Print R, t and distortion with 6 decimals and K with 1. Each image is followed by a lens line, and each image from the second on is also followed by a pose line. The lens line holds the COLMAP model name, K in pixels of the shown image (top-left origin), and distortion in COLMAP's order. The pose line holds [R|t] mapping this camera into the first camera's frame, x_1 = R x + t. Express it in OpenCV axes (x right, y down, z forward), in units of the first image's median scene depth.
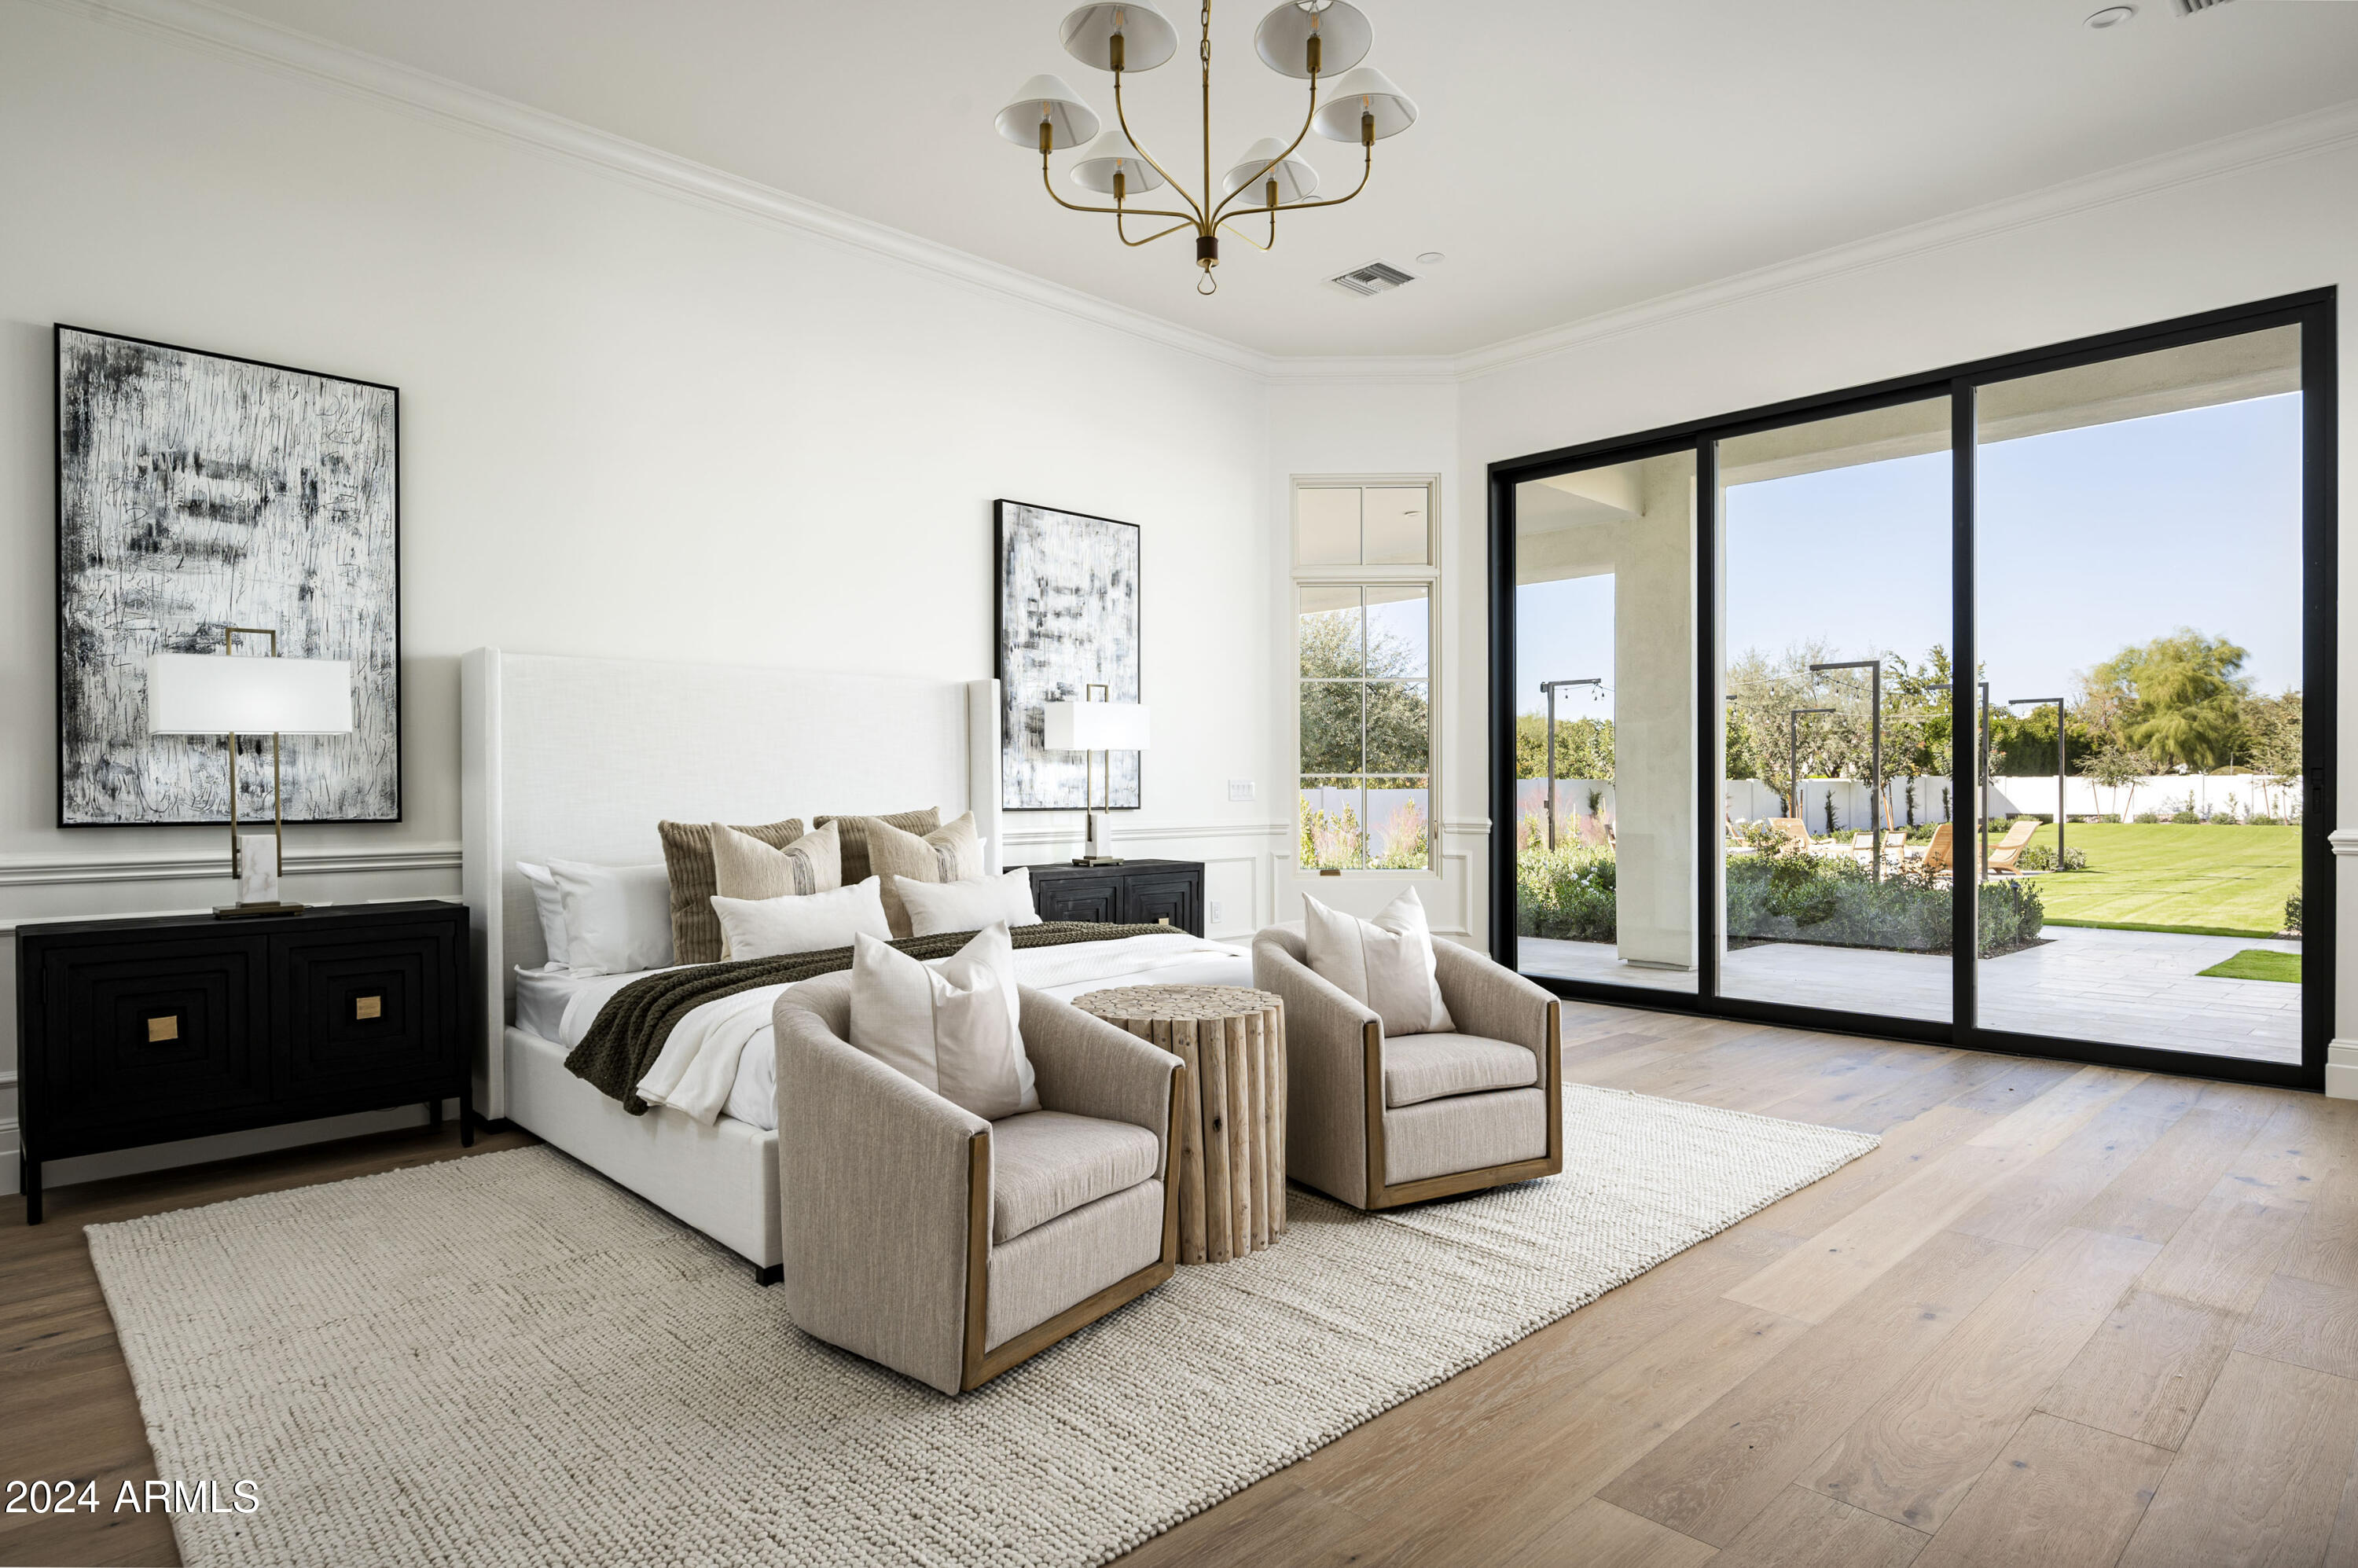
lens RADIAL K [[1306.9, 0, 1179.0], [0, 1306.9, 784.0], [0, 0, 1]] dist [0.001572, -0.000155]
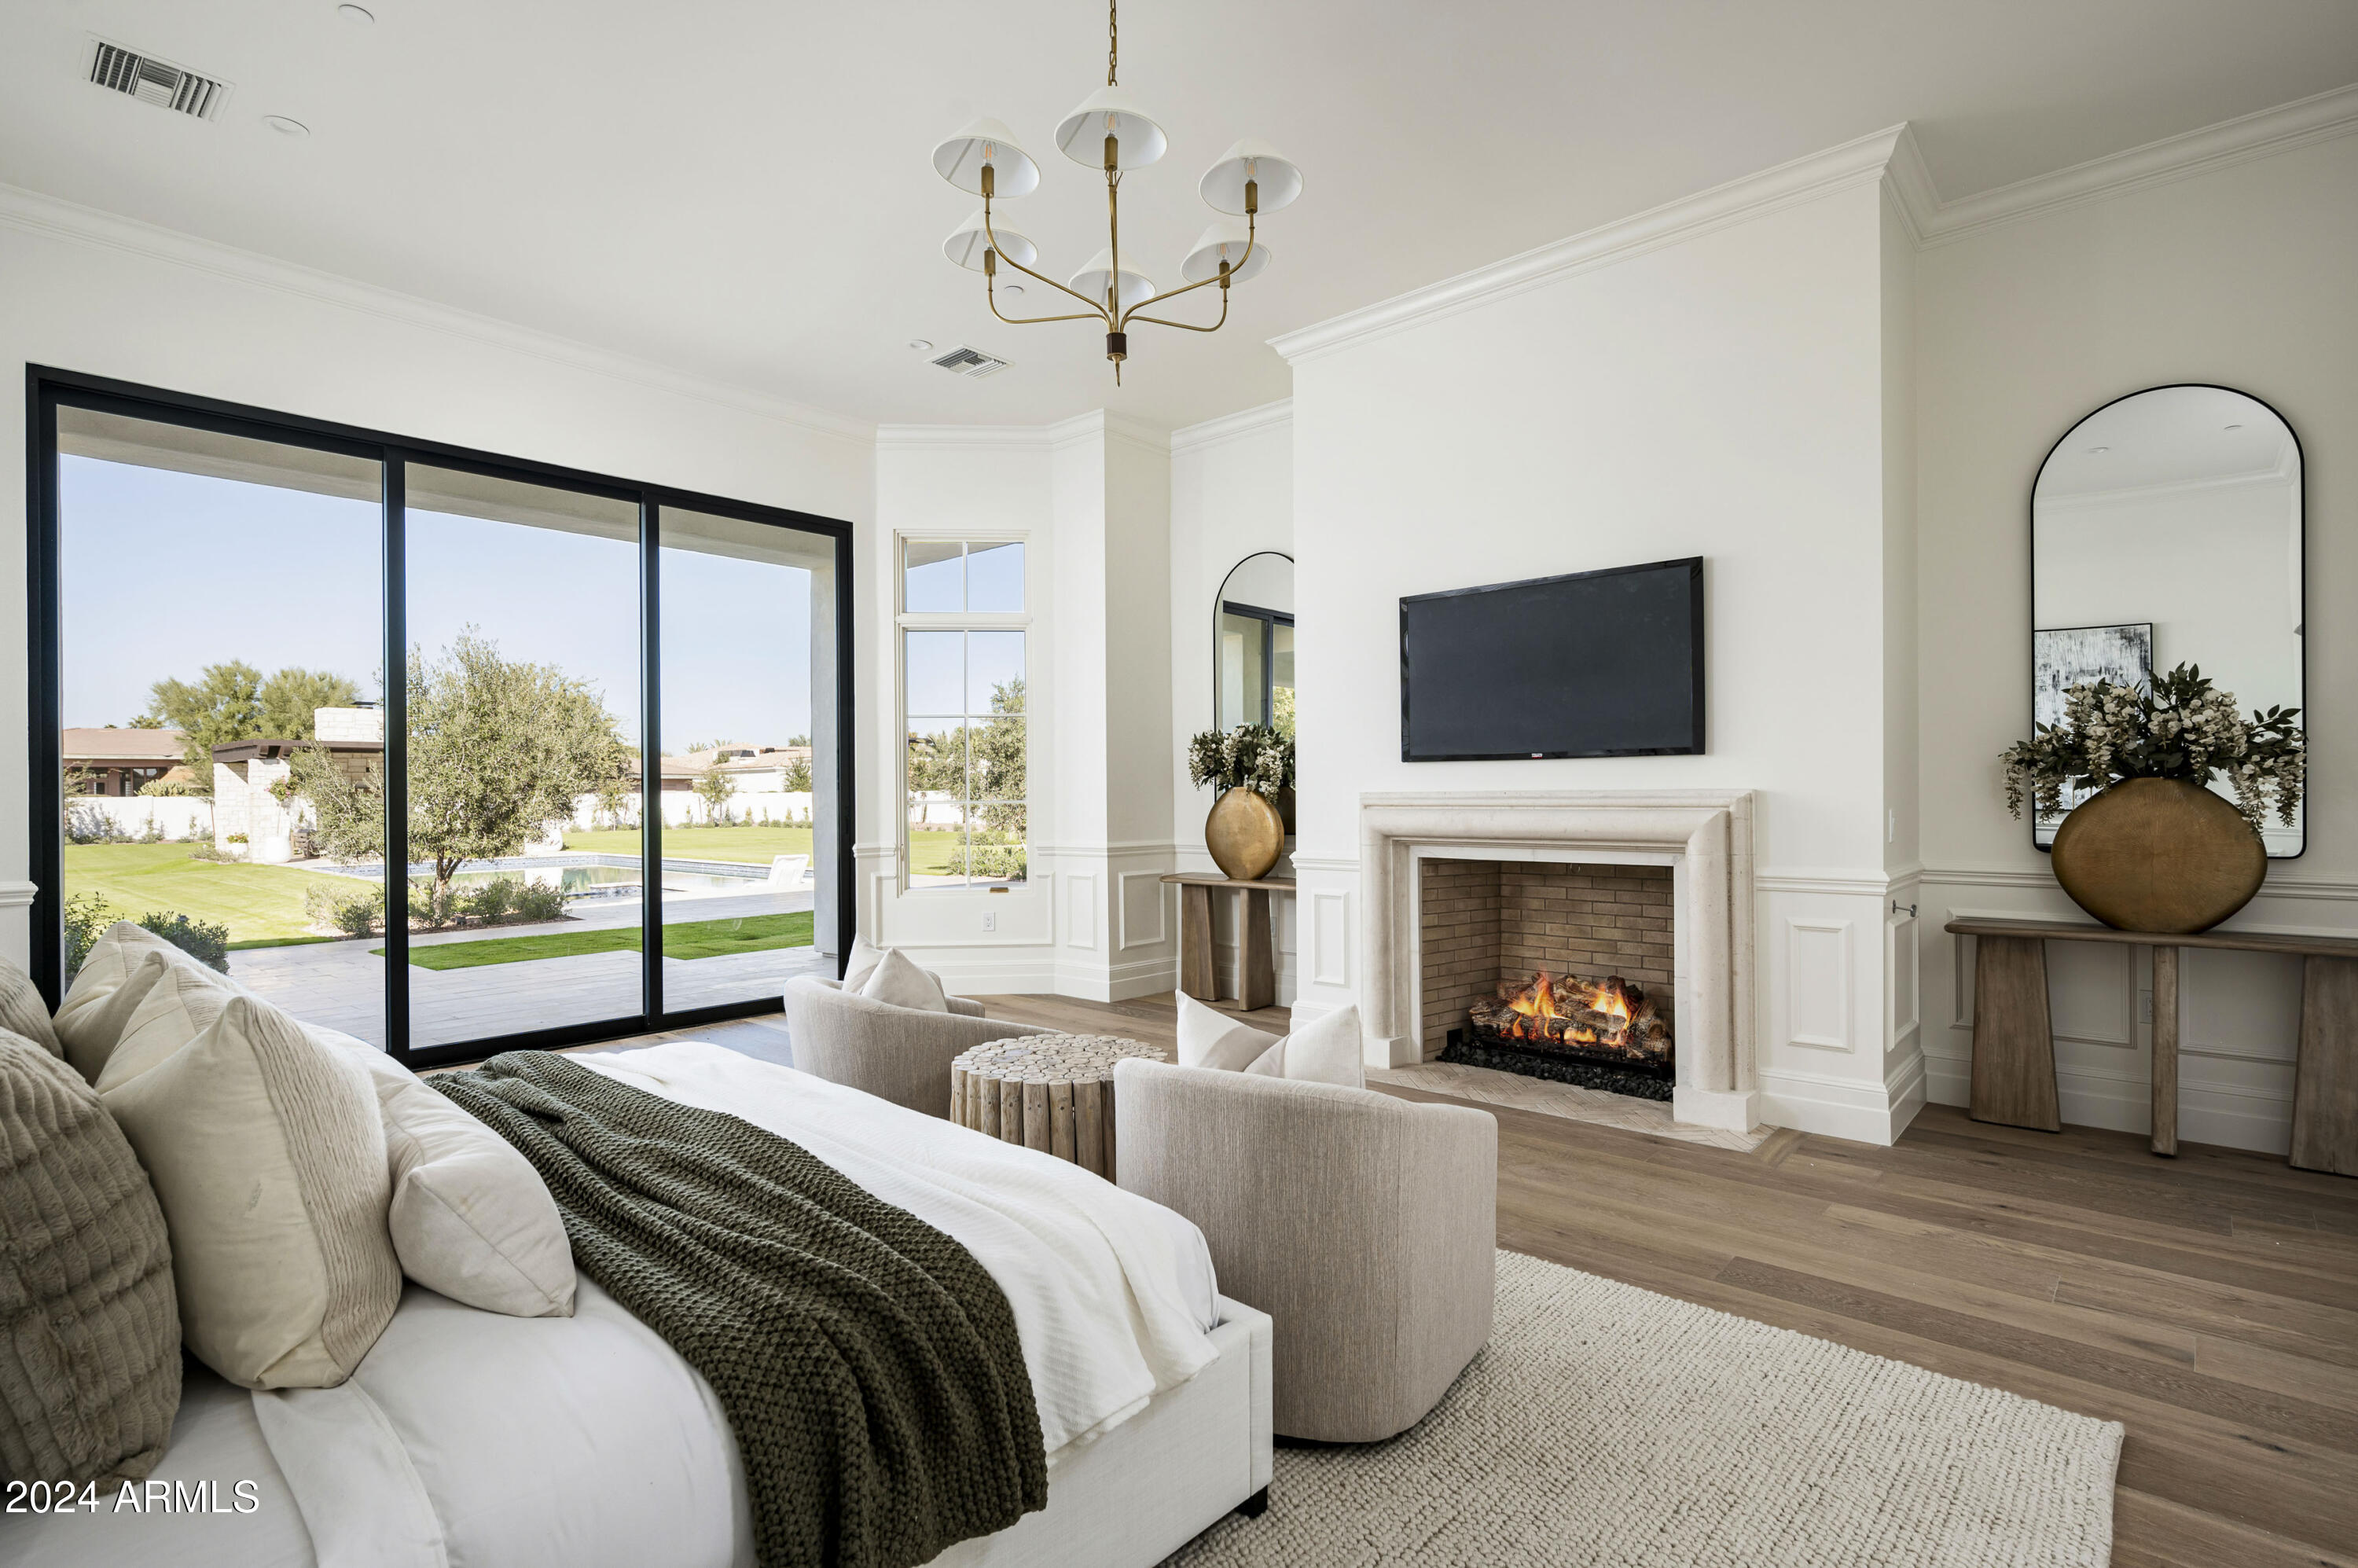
lens RADIAL K [[1145.0, 0, 1179.0], [0, 1145.0, 784.0], [0, 0, 1]] dist [0.003457, 0.000171]
pose [[-0.077263, 0.011211, 0.996948, -0.479774], [0.005411, 0.999927, -0.010825, -0.018208], [-0.996996, 0.004559, -0.077318, 0.530236]]
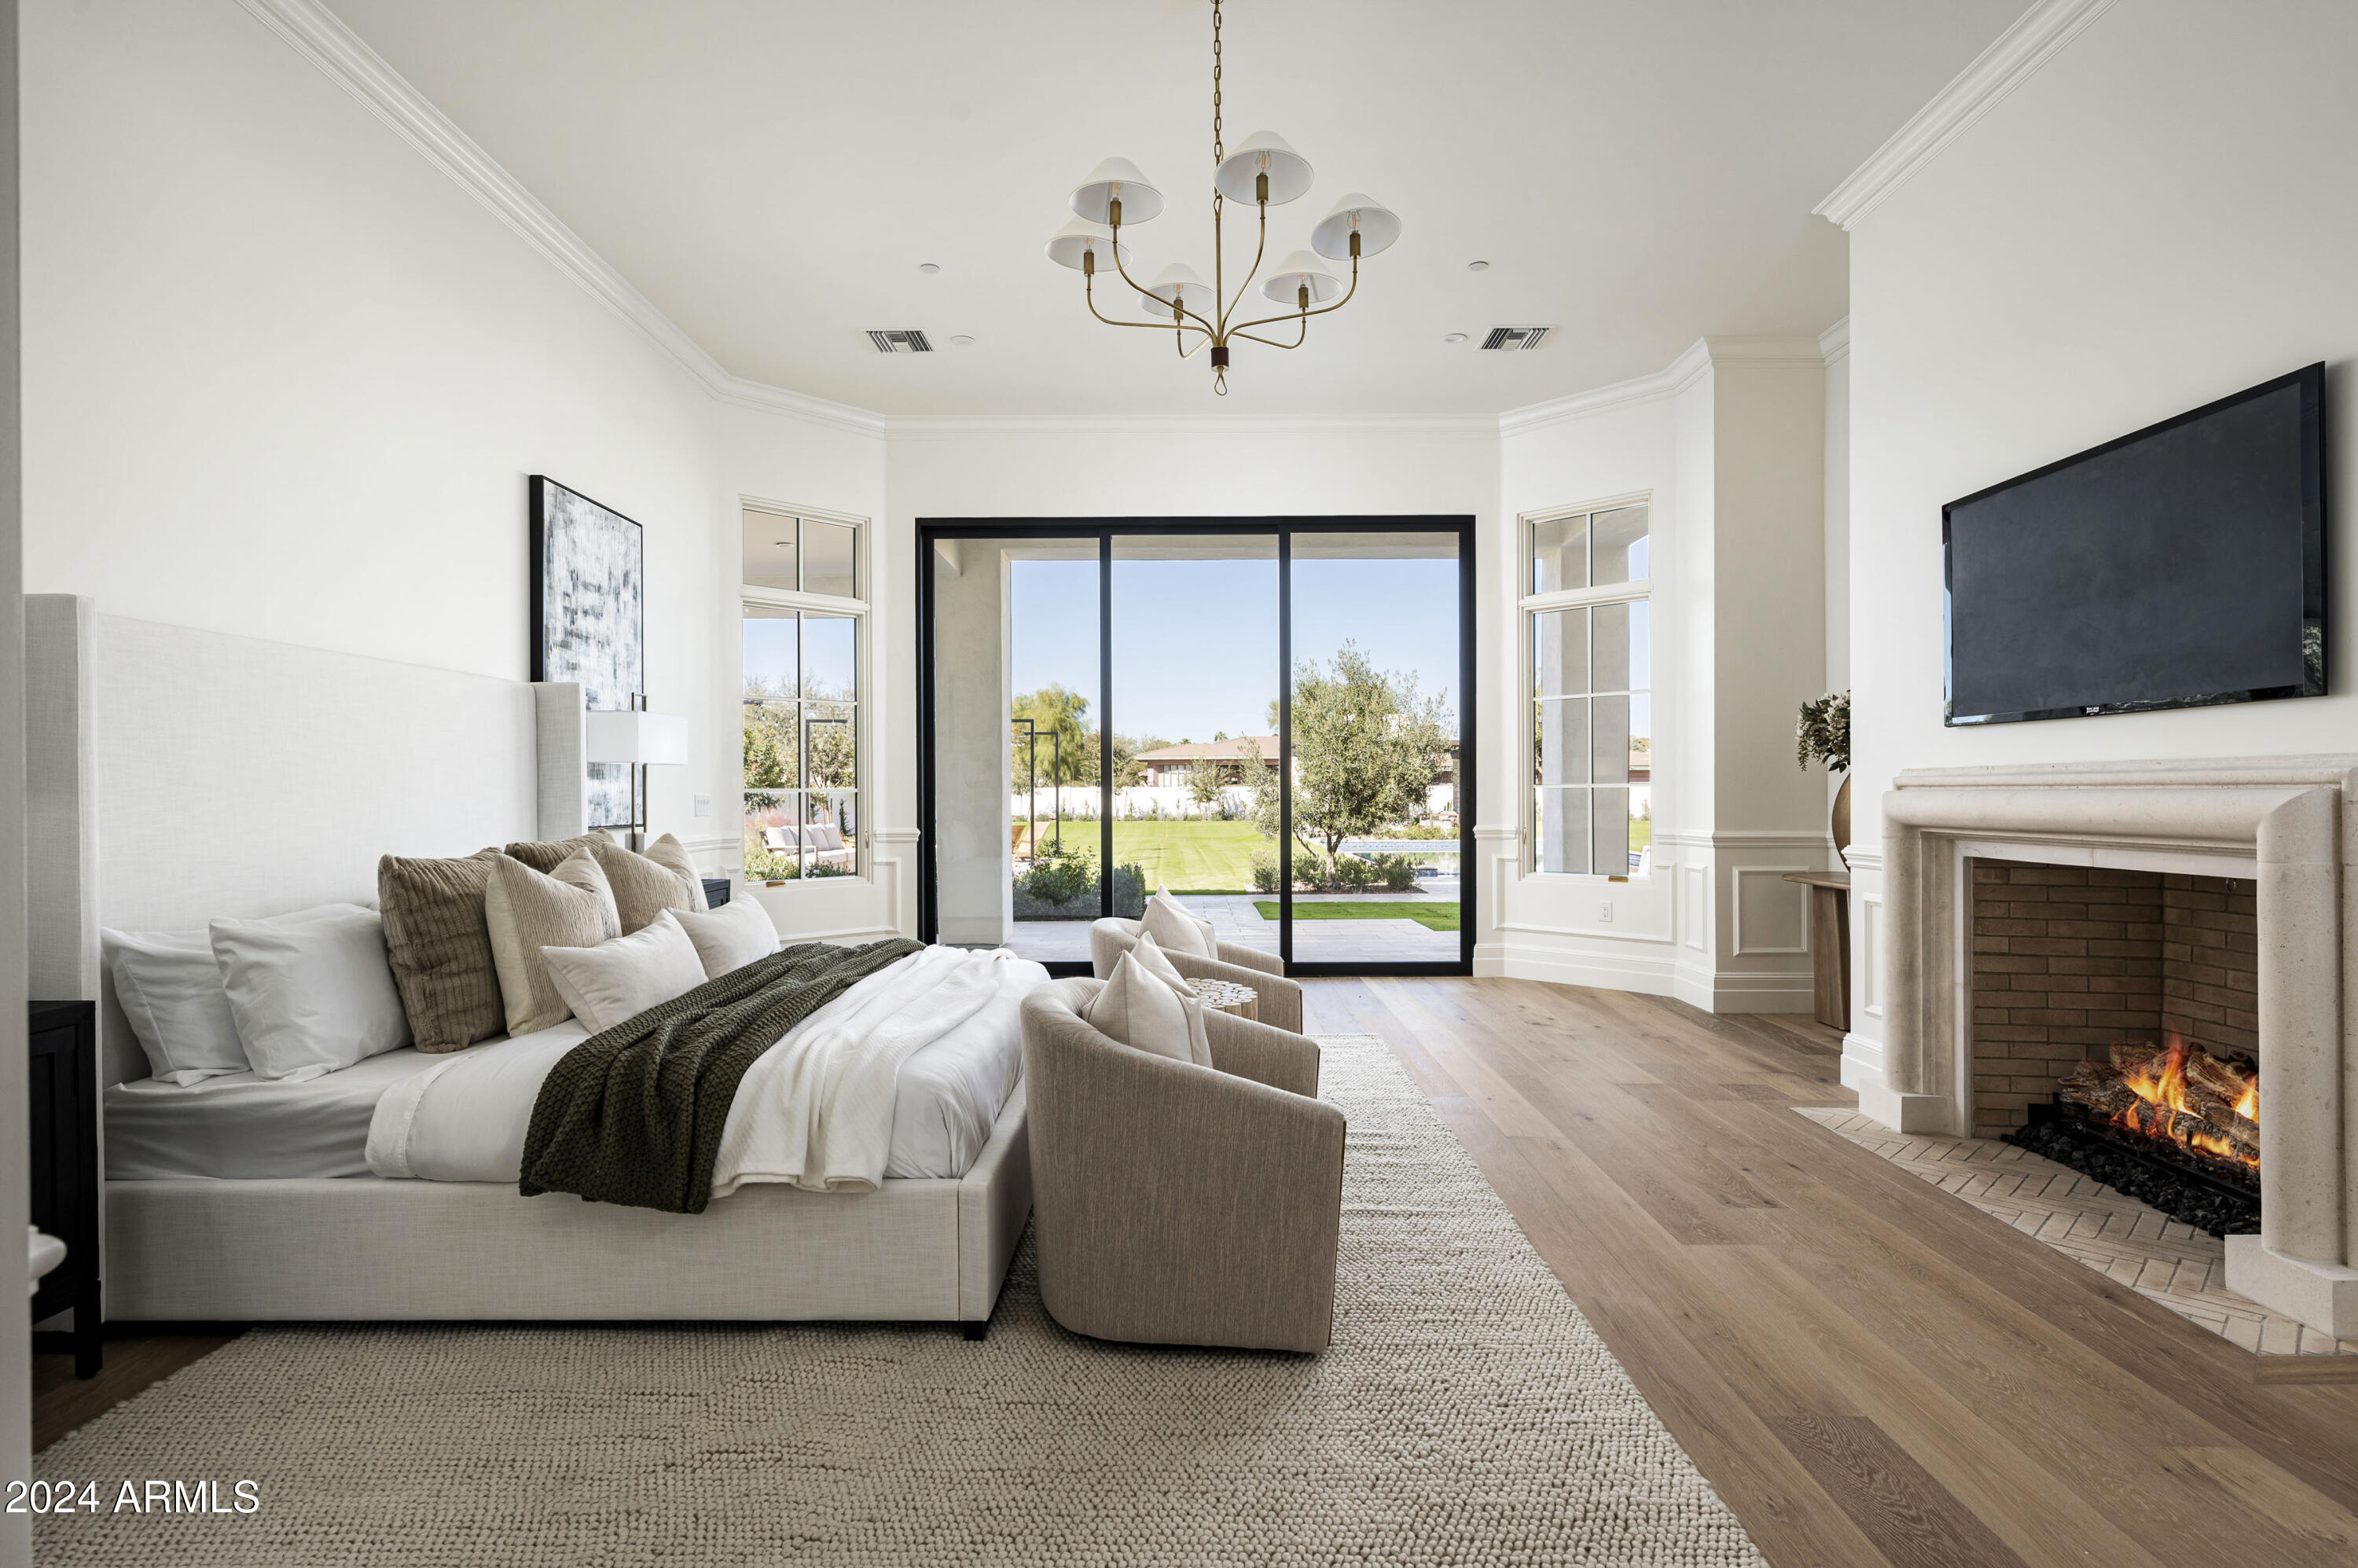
lens RADIAL K [[1172.8, 0, 1179.0], [0, 1172.8, 784.0], [0, 0, 1]] dist [0.001775, -0.000009]
pose [[0.695153, 0.005843, 0.718838, -0.400209], [-0.000967, 0.999974, -0.007193, -0.006224], [-0.718861, 0.004305, 0.695141, 0.146495]]
